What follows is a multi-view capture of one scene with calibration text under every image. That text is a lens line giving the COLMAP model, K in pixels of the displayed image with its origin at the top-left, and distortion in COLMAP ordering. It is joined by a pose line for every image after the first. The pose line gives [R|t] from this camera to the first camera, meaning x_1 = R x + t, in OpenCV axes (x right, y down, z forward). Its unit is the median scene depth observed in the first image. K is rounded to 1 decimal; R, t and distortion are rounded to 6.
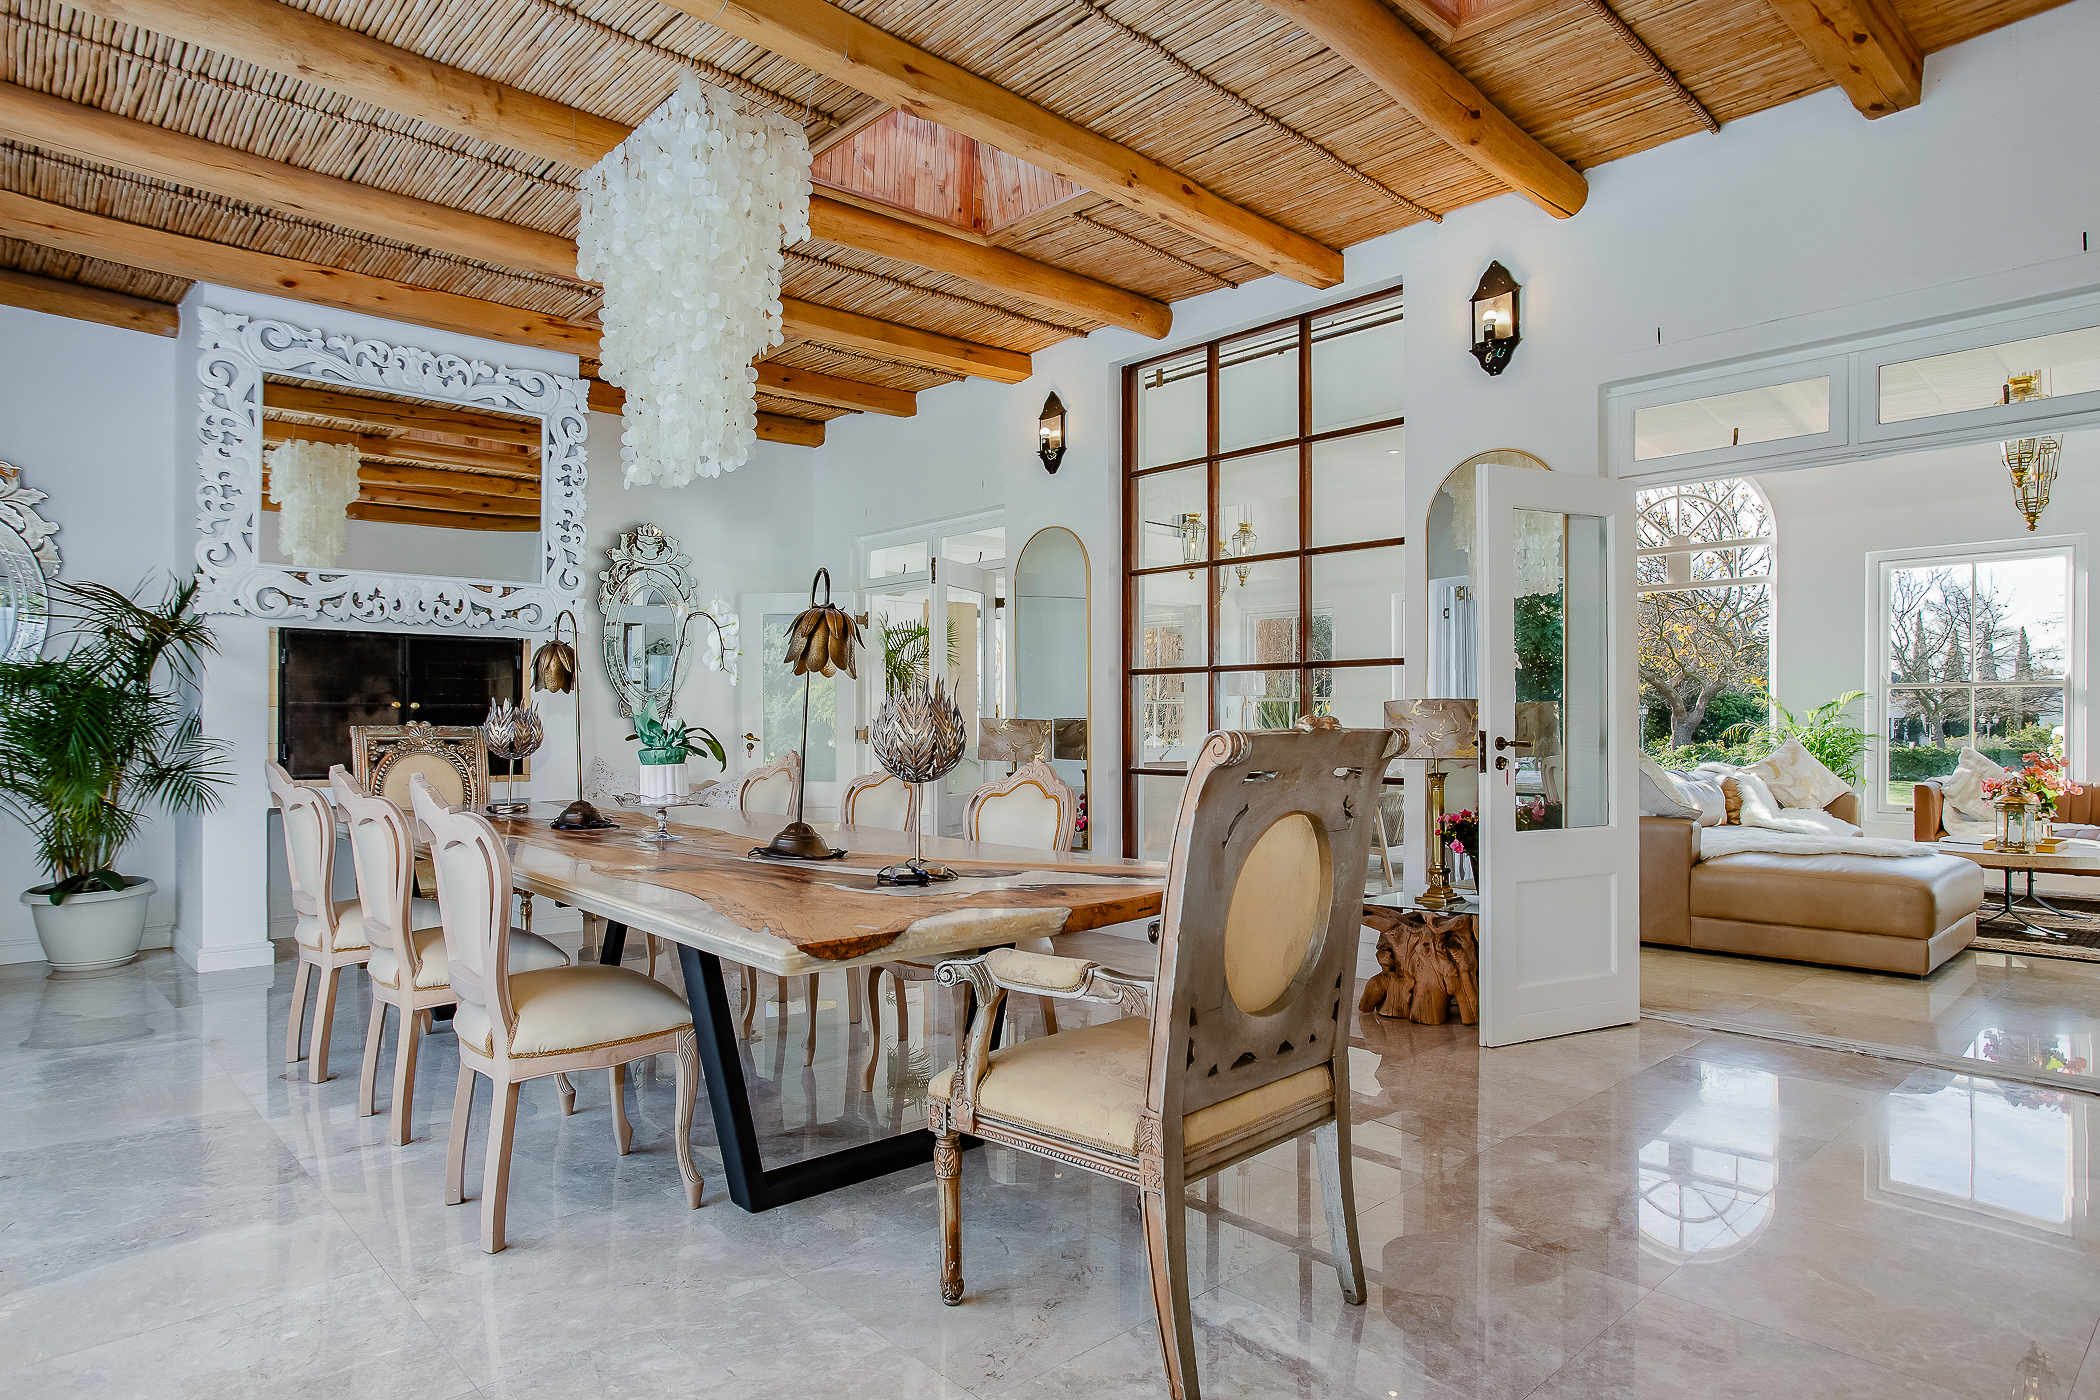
lens RADIAL K [[1188.4, 0, 1033.2], [0, 1188.4, 728.3], [0, 0, 1]] dist [-0.045483, 0.029014]
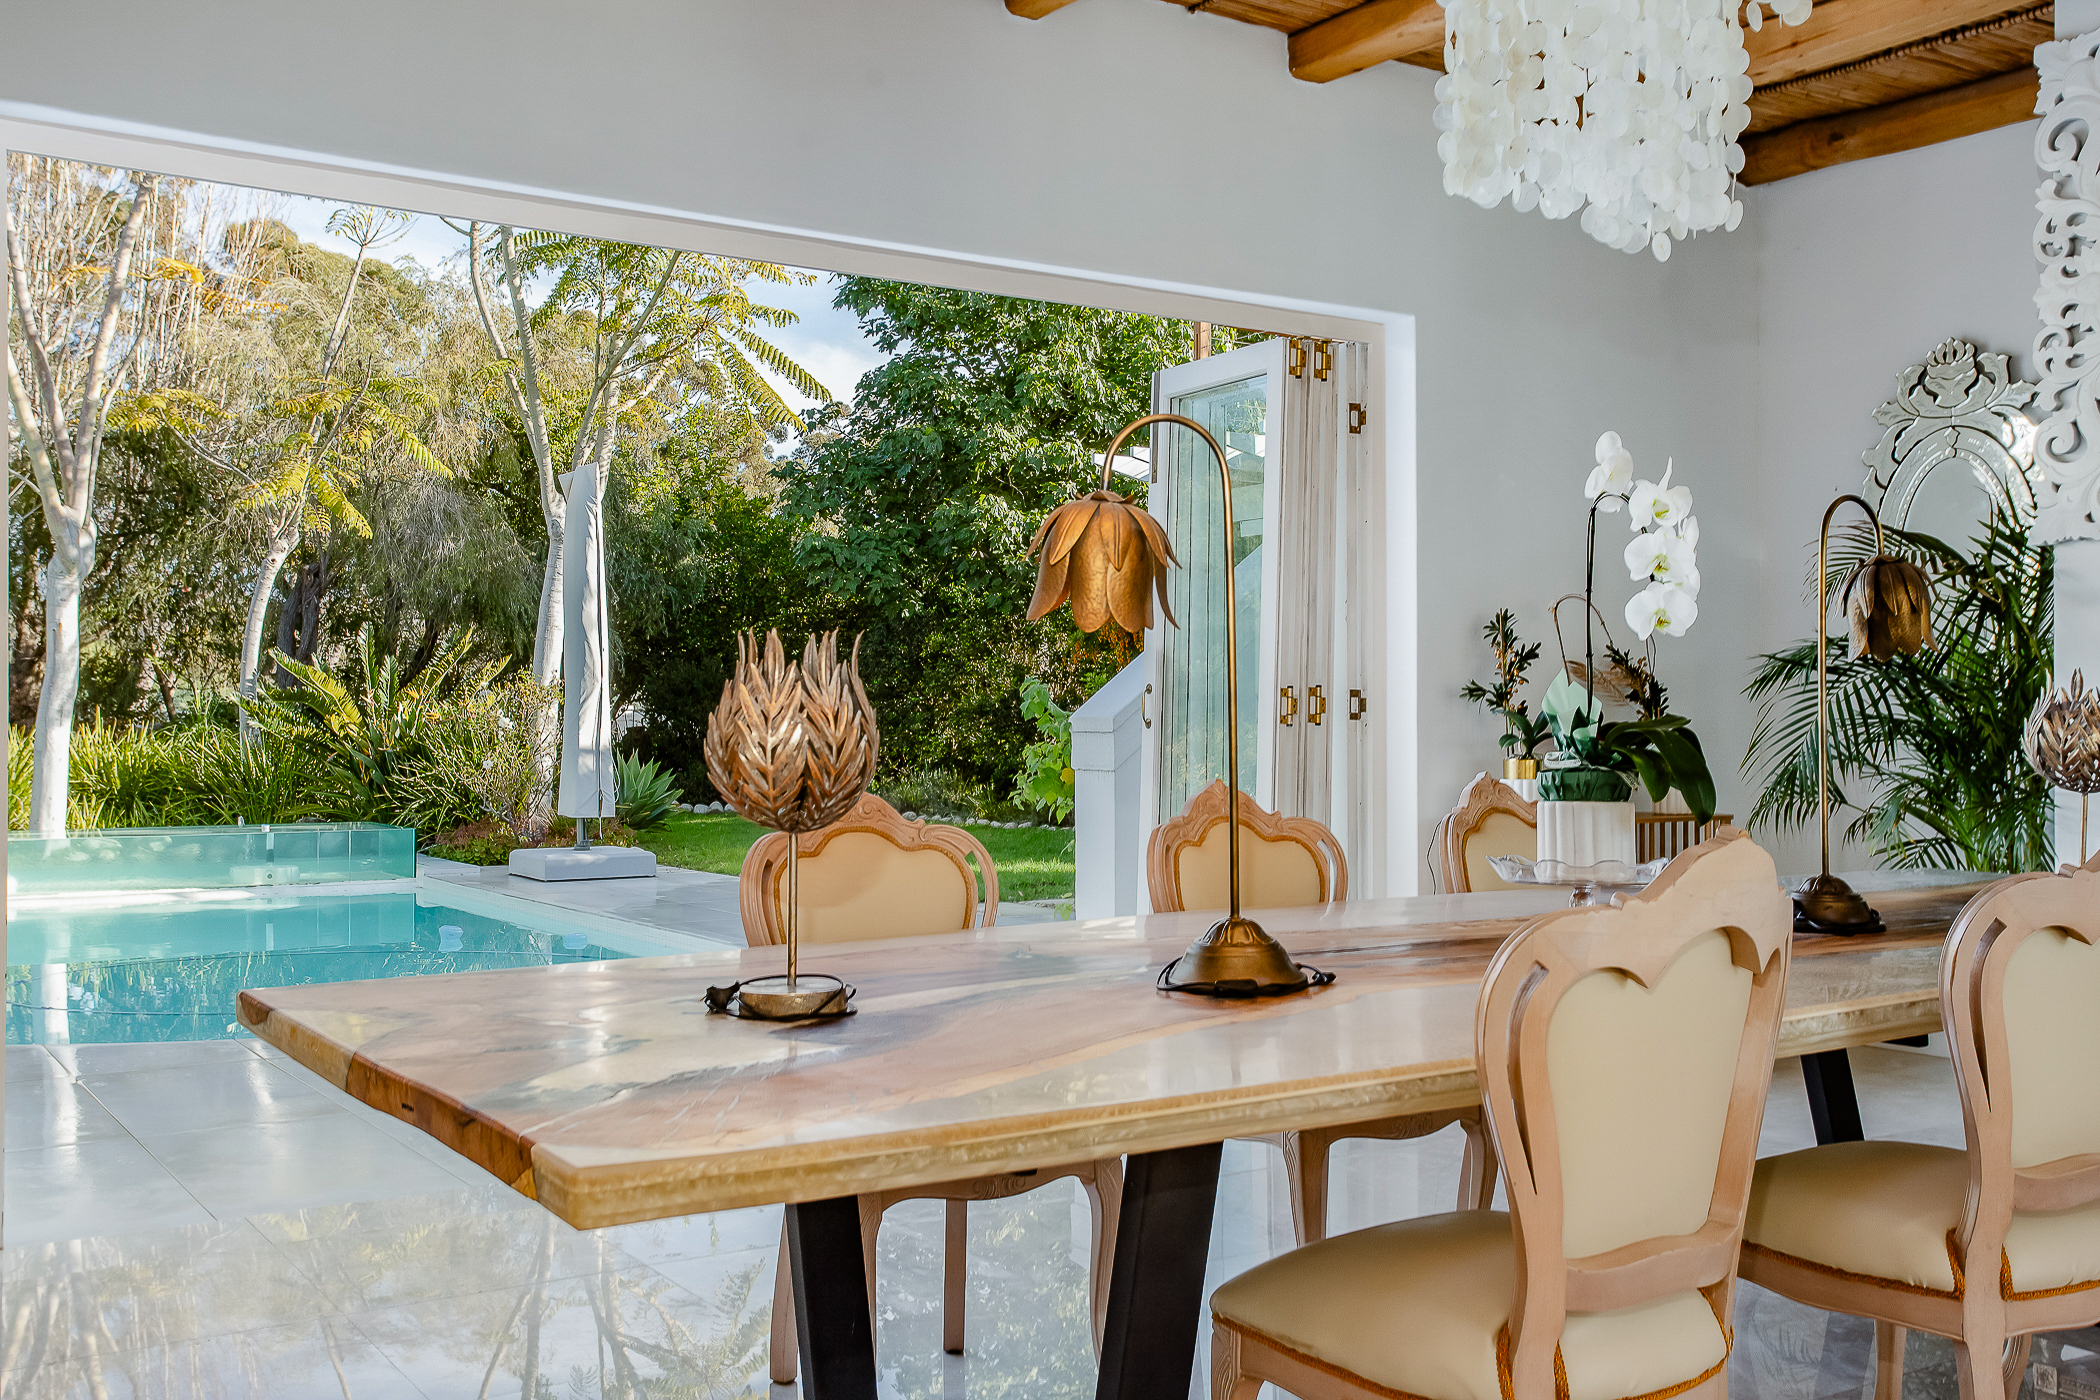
lens RADIAL K [[1991.5, 0, 1053.4], [0, 1991.5, 701.1], [0, 0, 1]] dist [-0.011911, 0.000000]
pose [[-0.188022, -0.012562, -0.982085, 0.387364], [-0.006082, 0.999914, -0.011625, -0.000644], [0.982146, 0.003788, -0.188082, 0.652474]]
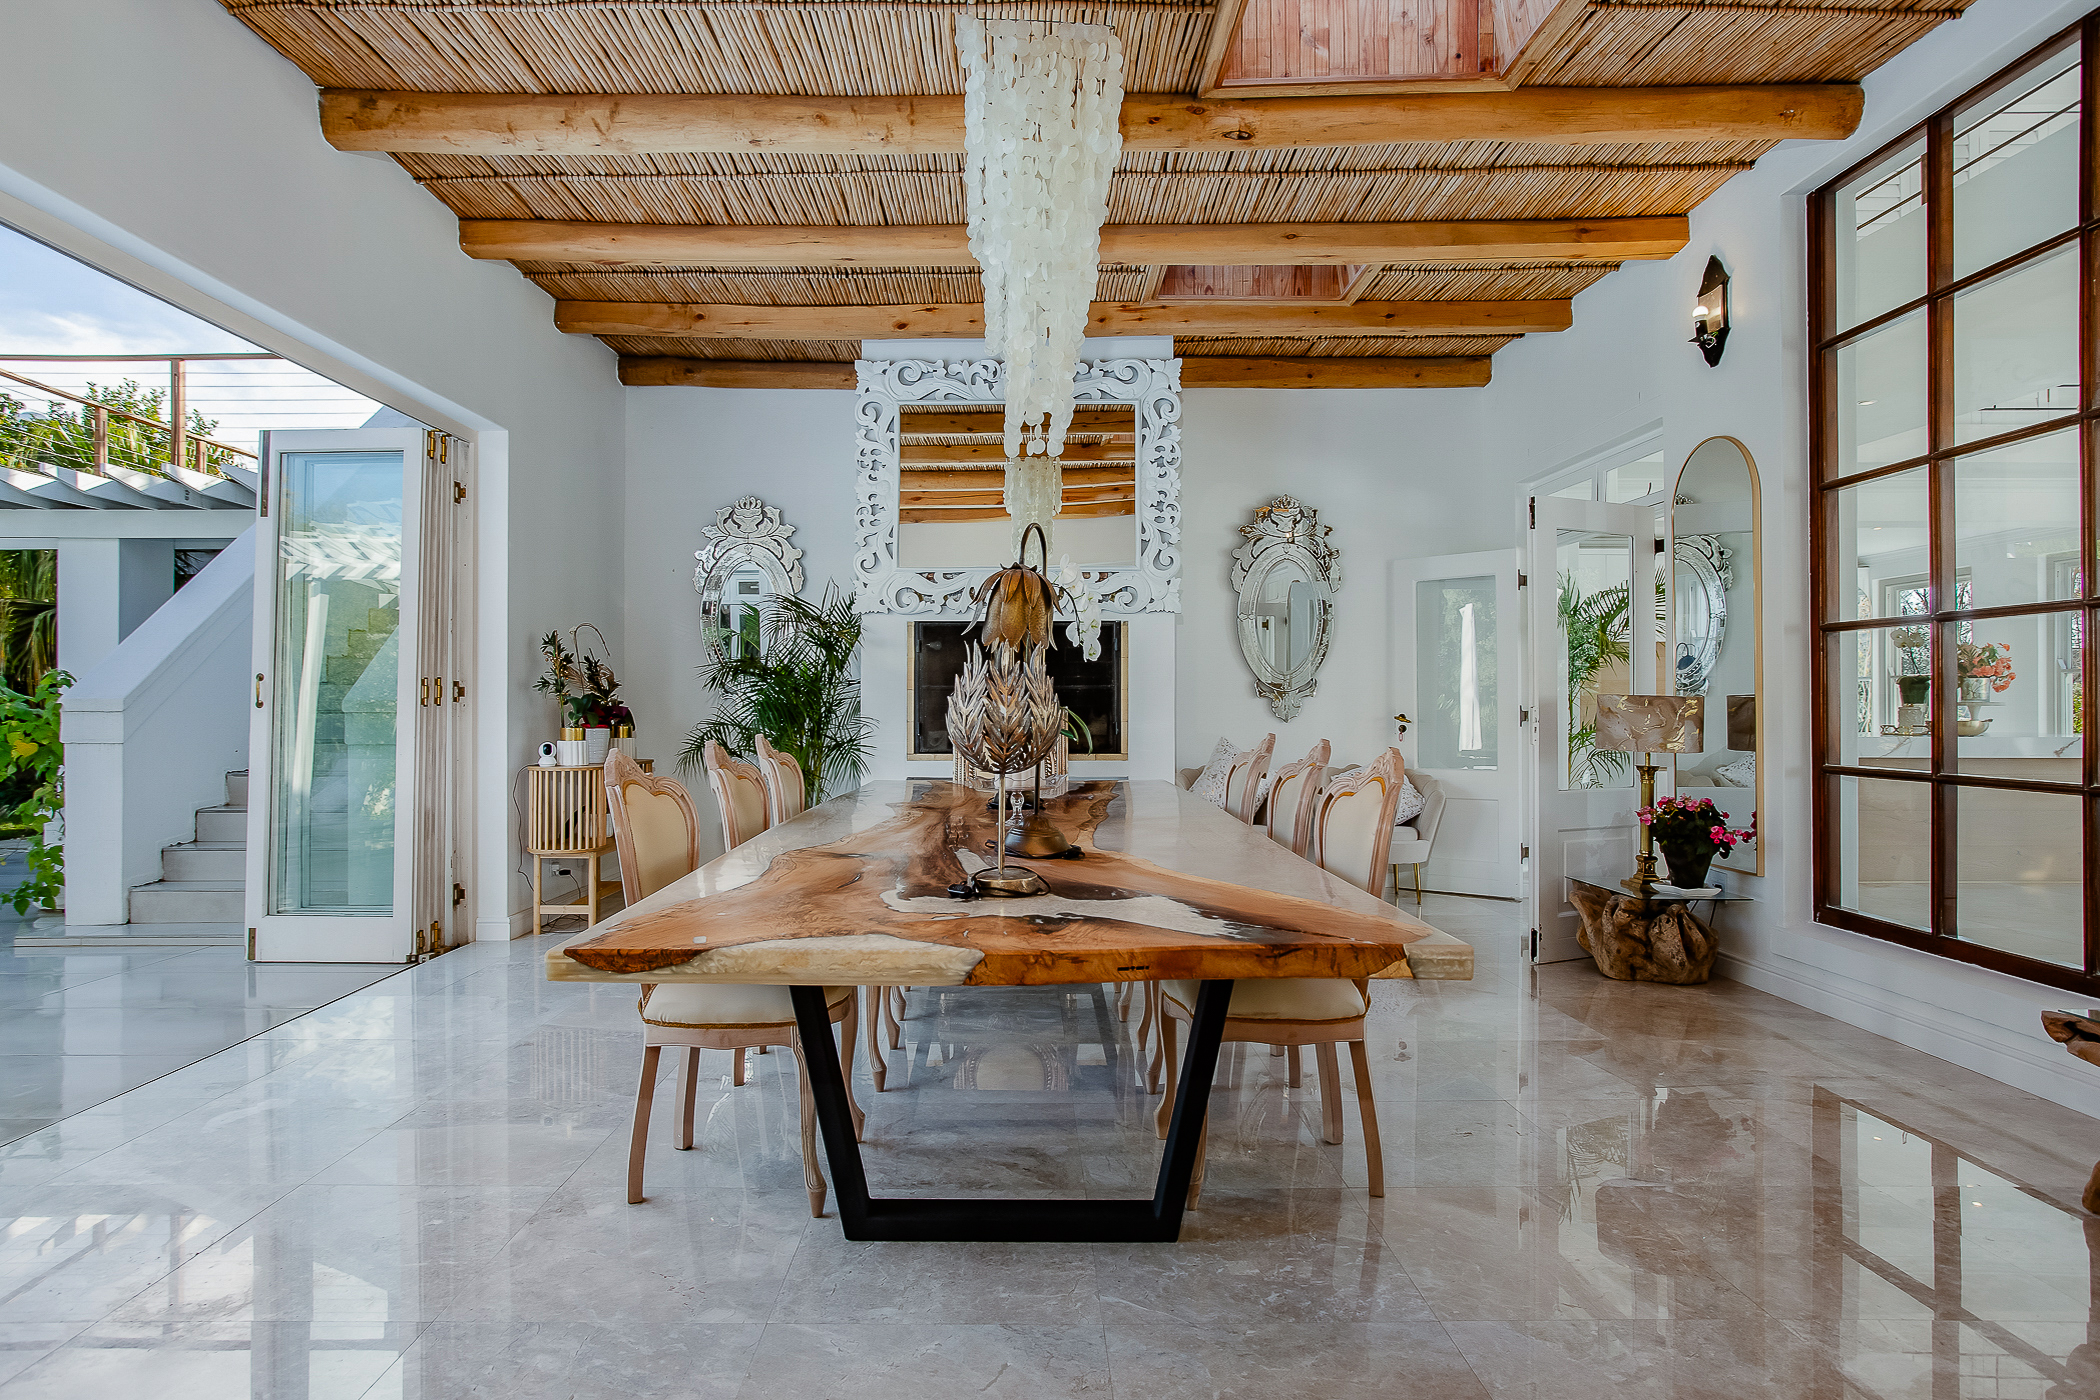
lens RADIAL K [[1188.4, 0, 1023.7], [0, 1188.4, 699.1], [0, 0, 1]] dist [-0.045483, 0.029014]
pose [[0.736465, -0.004734, -0.676459, 0.232193], [-0.001065, 0.999966, -0.008159, 0.000573], [0.676475, 0.006729, 0.736435, 0.203546]]
